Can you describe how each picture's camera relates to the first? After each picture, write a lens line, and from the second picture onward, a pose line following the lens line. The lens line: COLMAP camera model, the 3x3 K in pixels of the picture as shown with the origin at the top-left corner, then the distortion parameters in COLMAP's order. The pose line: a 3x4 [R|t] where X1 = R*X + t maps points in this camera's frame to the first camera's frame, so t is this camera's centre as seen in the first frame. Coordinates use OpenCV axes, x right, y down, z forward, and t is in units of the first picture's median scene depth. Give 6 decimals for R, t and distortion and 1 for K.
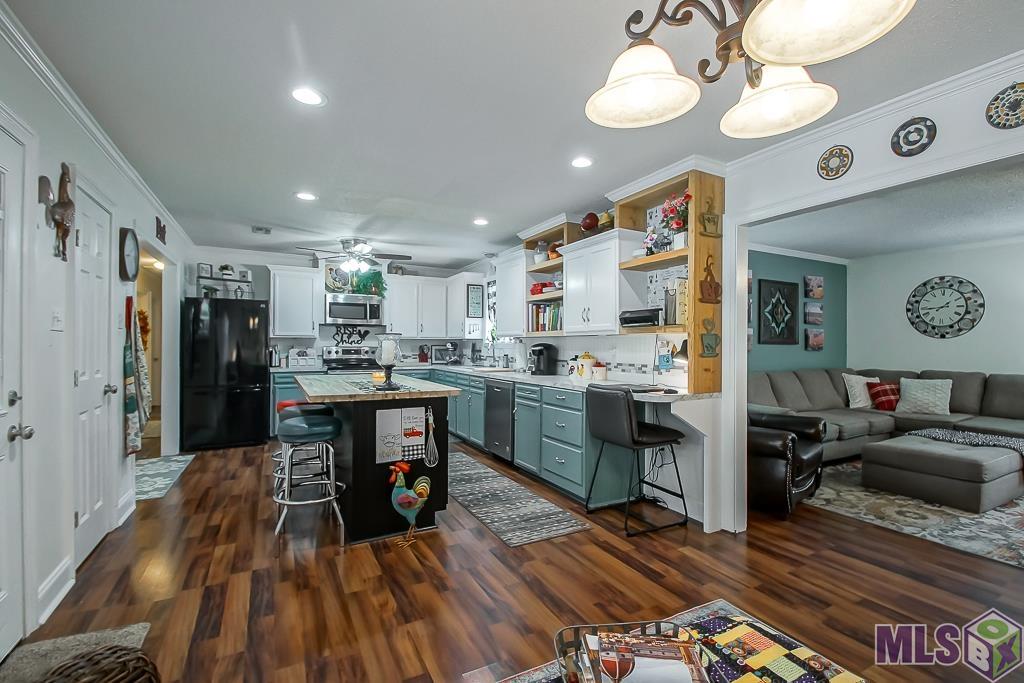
lens RADIAL K [[452.5, 0, 512.3], [0, 452.5, 346.6], [0, 0, 1]] dist [0.013687, -0.010808]
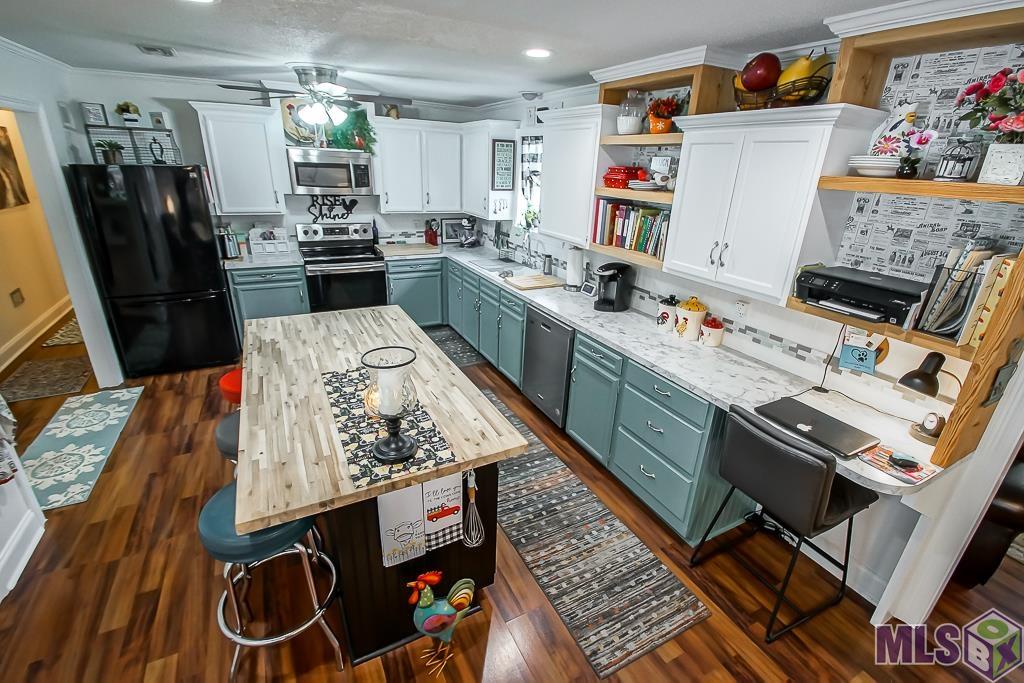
lens RADIAL K [[452.5, 0, 514.0], [0, 452.5, 342.2], [0, 0, 1]] dist [0.013687, -0.010808]
pose [[0.999464, 0.031442, 0.009102, -0.084511], [-0.032593, 0.930282, 0.365394, -0.136362], [0.003021, -0.365495, 0.930808, 0.323283]]
